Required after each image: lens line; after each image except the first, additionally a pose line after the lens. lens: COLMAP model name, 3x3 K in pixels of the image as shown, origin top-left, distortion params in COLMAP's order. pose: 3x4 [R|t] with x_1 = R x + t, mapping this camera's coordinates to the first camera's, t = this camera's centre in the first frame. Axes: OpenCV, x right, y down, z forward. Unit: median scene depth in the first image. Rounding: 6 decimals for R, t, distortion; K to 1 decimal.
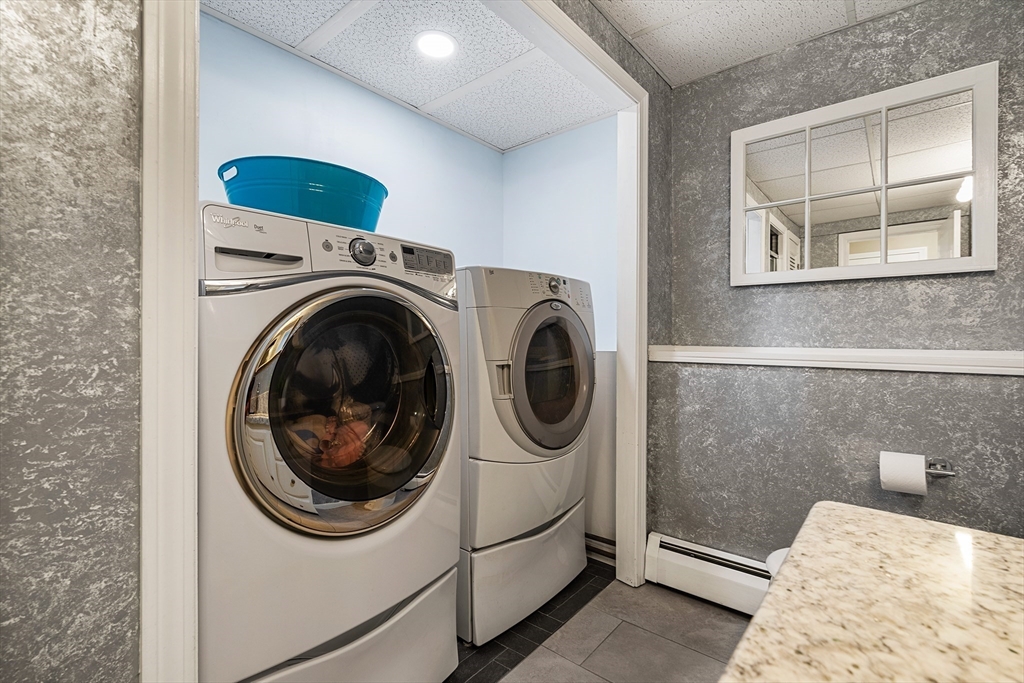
lens RADIAL K [[442.9, 0, 518.8], [0, 442.9, 333.5], [0, 0, 1]] dist [0.002551, -0.000254]
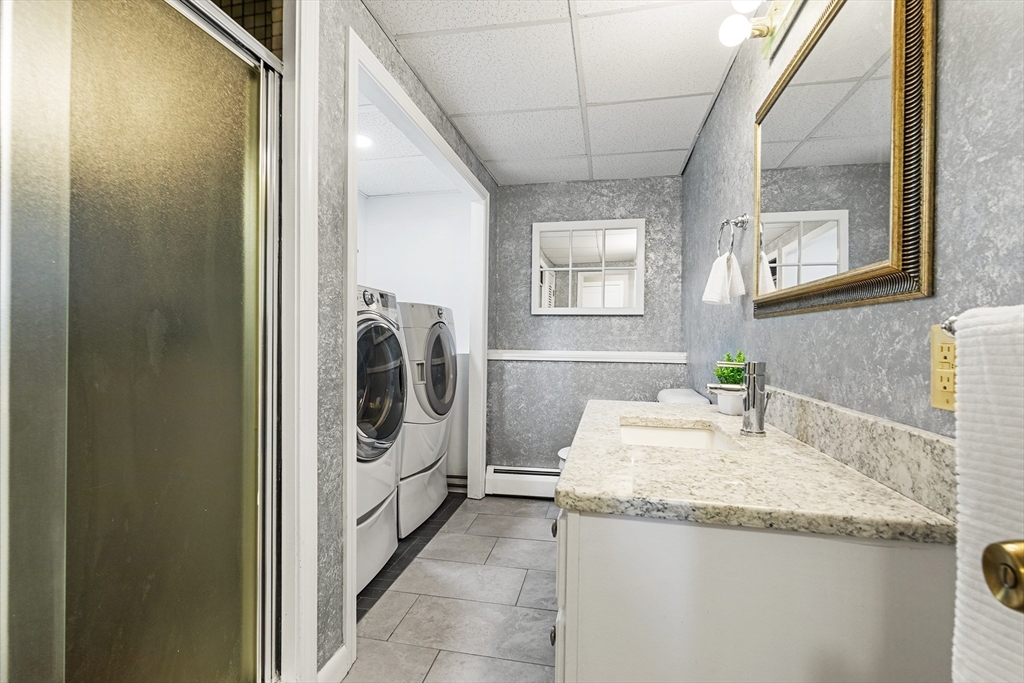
lens RADIAL K [[442.9, 0, 513.1], [0, 442.9, 341.7], [0, 0, 1]] dist [0.002551, -0.000254]
pose [[0.879572, 0.000723, 0.475765, -0.419805], [-0.008979, 0.999846, 0.015080, -0.030080], [-0.475681, -0.017536, 0.879443, -0.491613]]
